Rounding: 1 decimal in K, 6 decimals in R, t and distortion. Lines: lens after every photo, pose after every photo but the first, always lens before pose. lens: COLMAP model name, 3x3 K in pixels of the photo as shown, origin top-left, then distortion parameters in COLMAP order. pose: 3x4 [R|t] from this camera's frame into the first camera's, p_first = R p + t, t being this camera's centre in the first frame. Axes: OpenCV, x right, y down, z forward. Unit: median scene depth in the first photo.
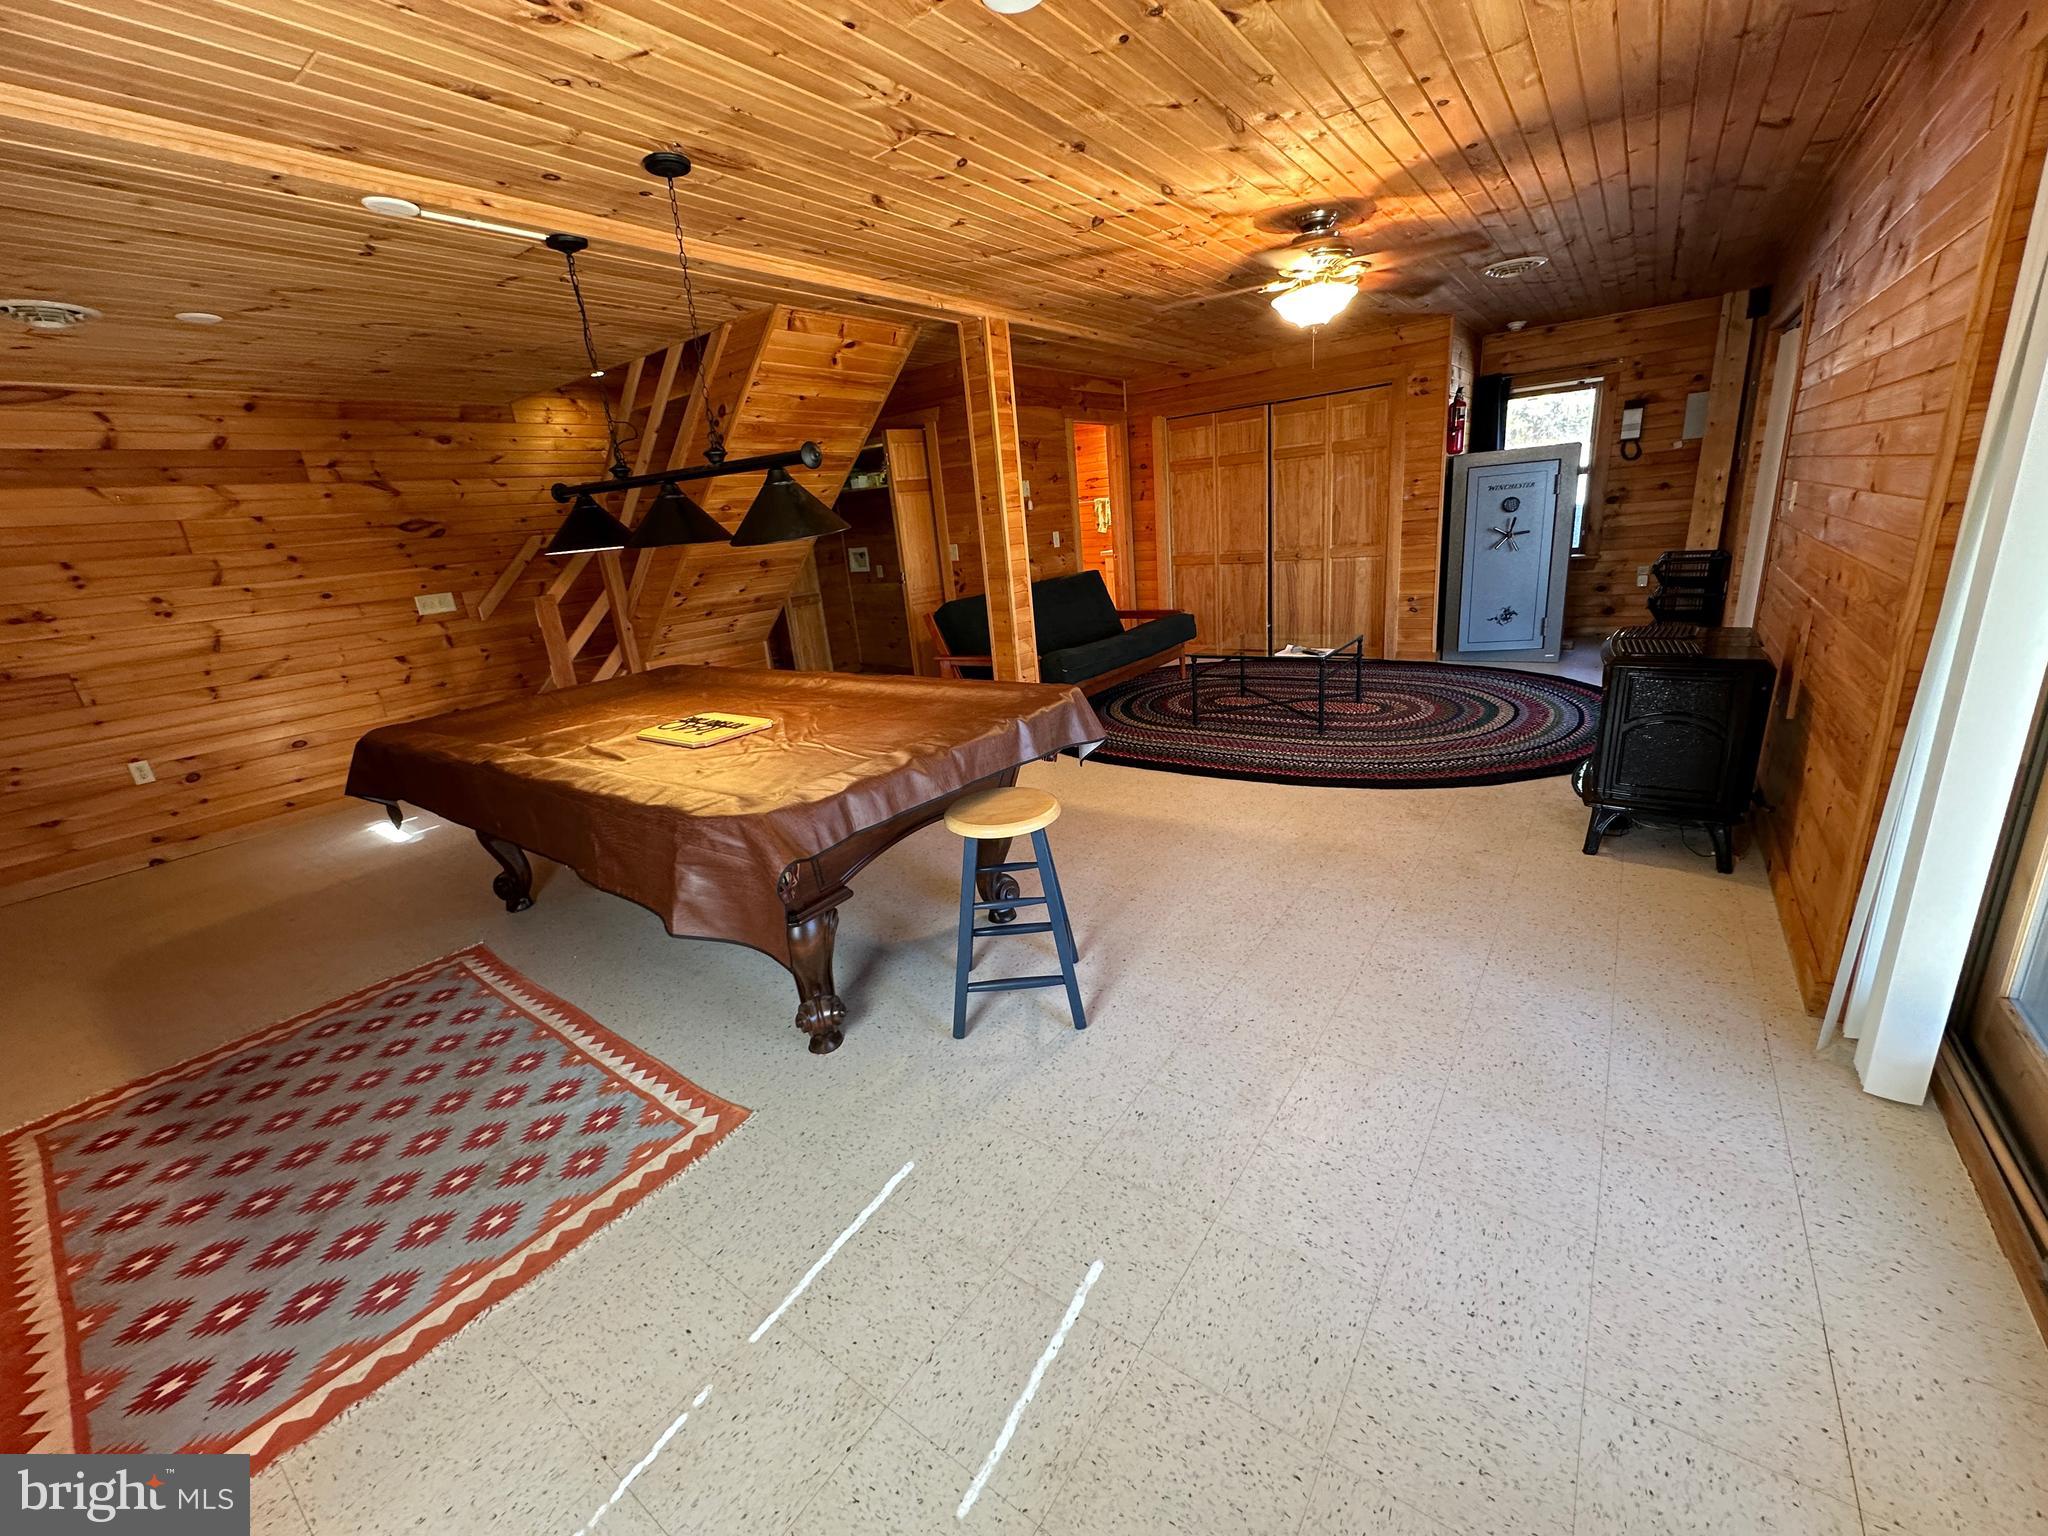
lens RADIAL K [[813.3, 0, 1029.5], [0, 813.3, 757.0], [0, 0, 1]] dist [-0.003628, 0.000353]
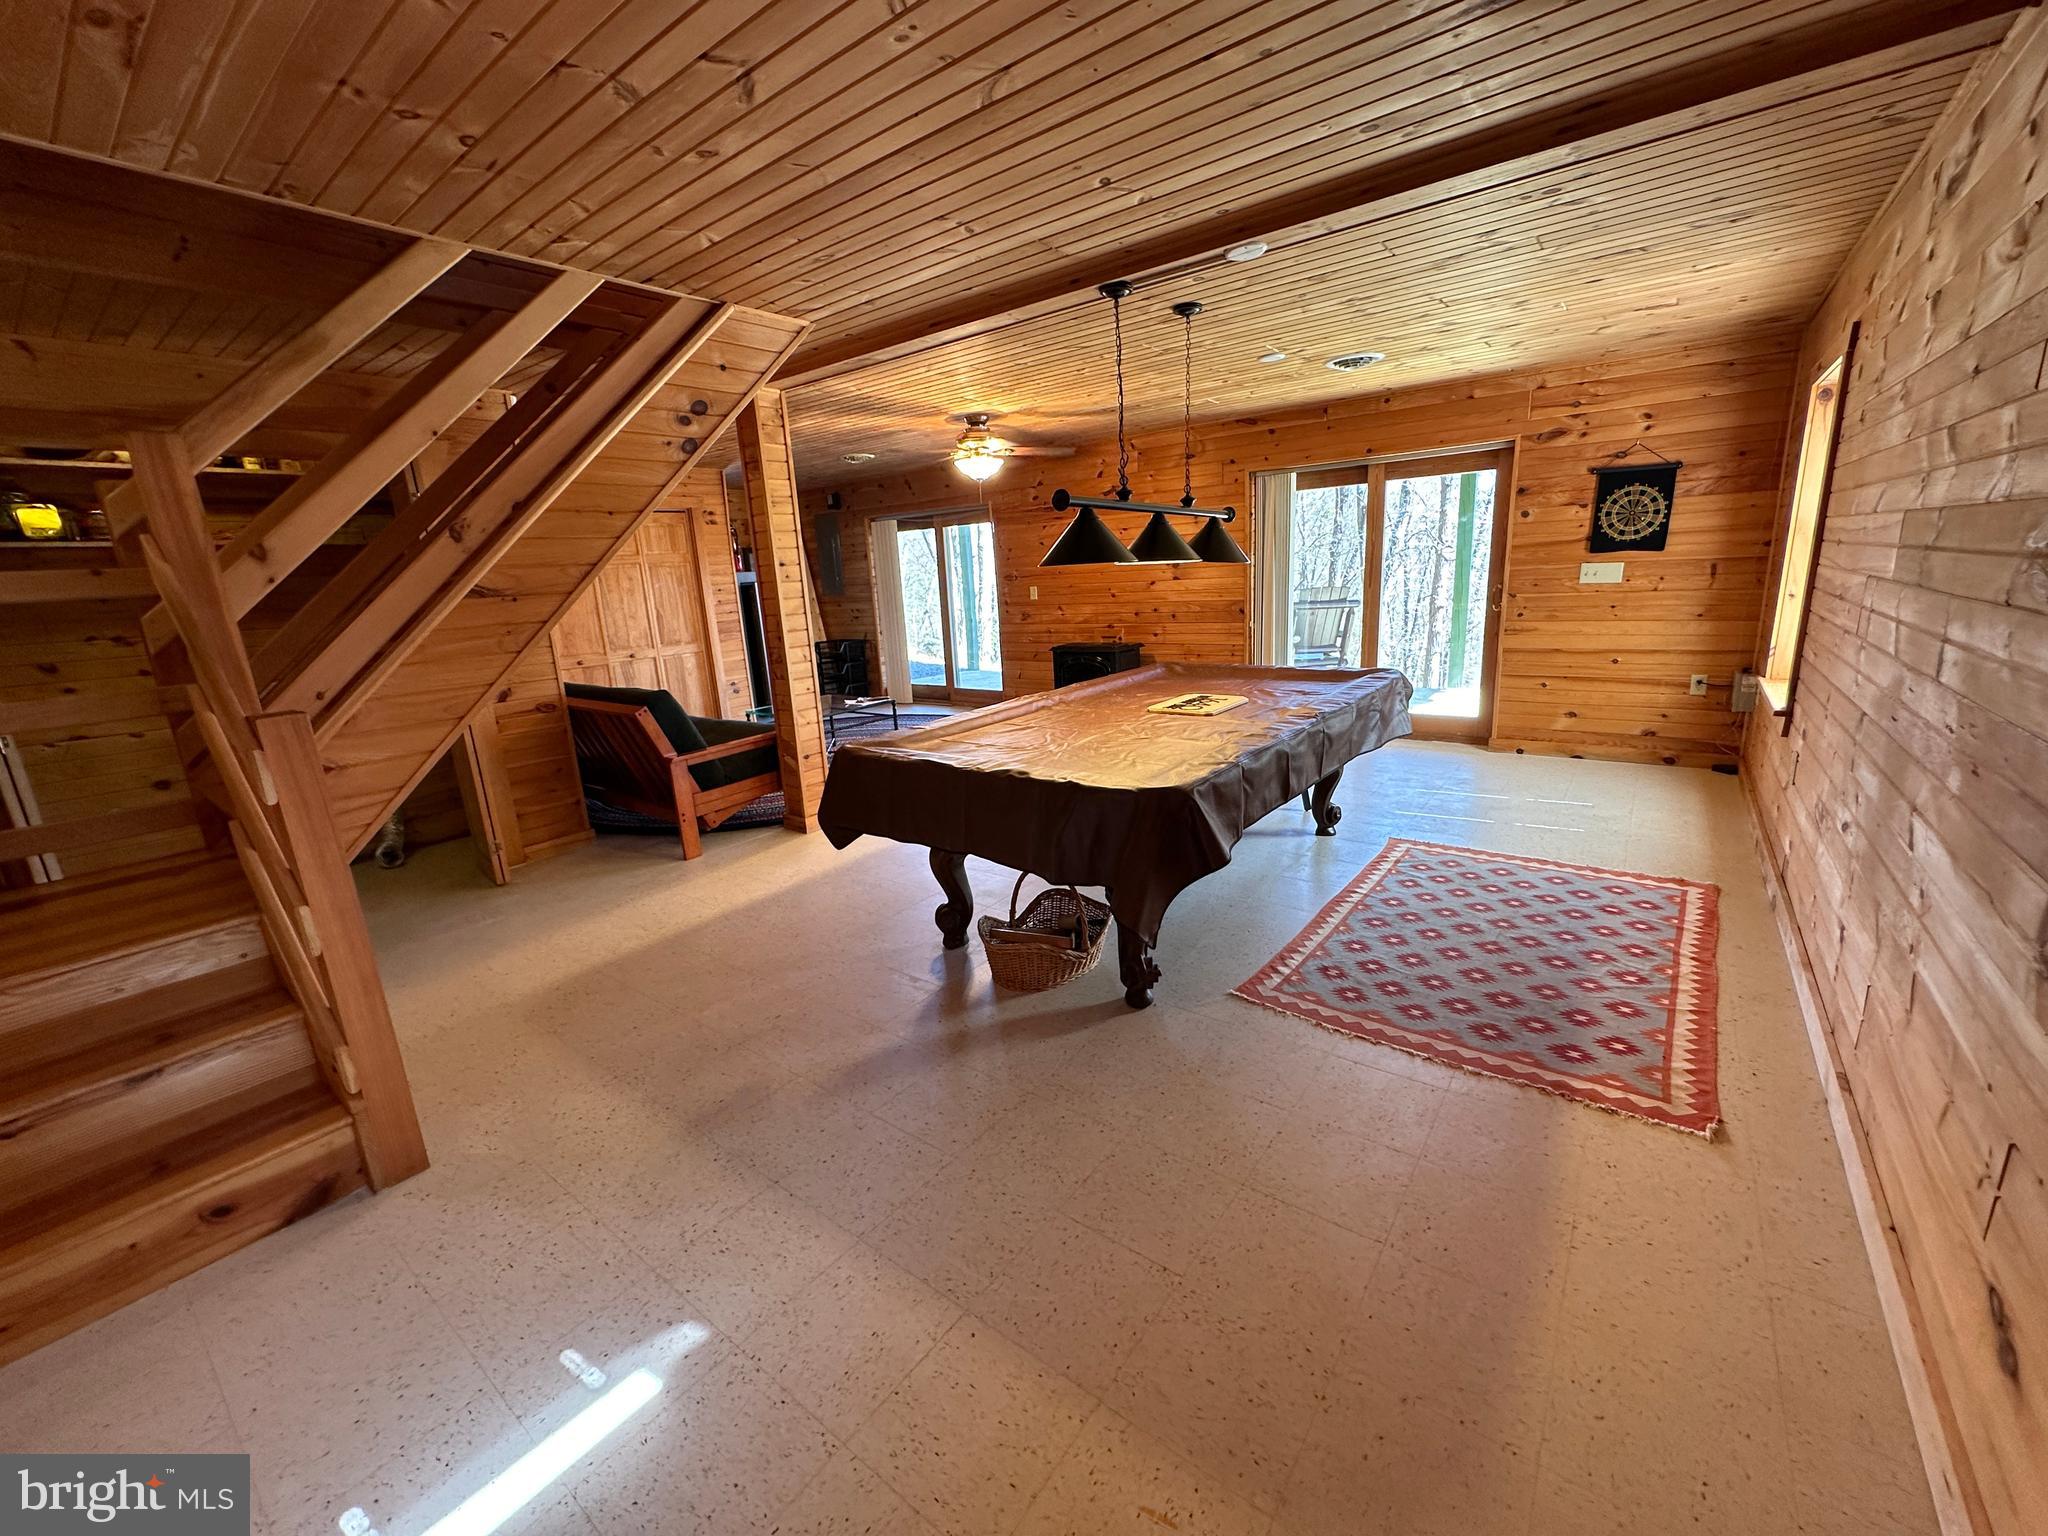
lens RADIAL K [[813.3, 0, 1028.8], [0, 813.3, 774.4], [0, 0, 1]] dist [-0.003628, 0.000353]
pose [[0.032971, -0.161220, 0.986368, -2.189079], [0.341228, 0.929420, 0.140506, -0.260806], [-0.939402, 0.331944, 0.085657, 1.544948]]
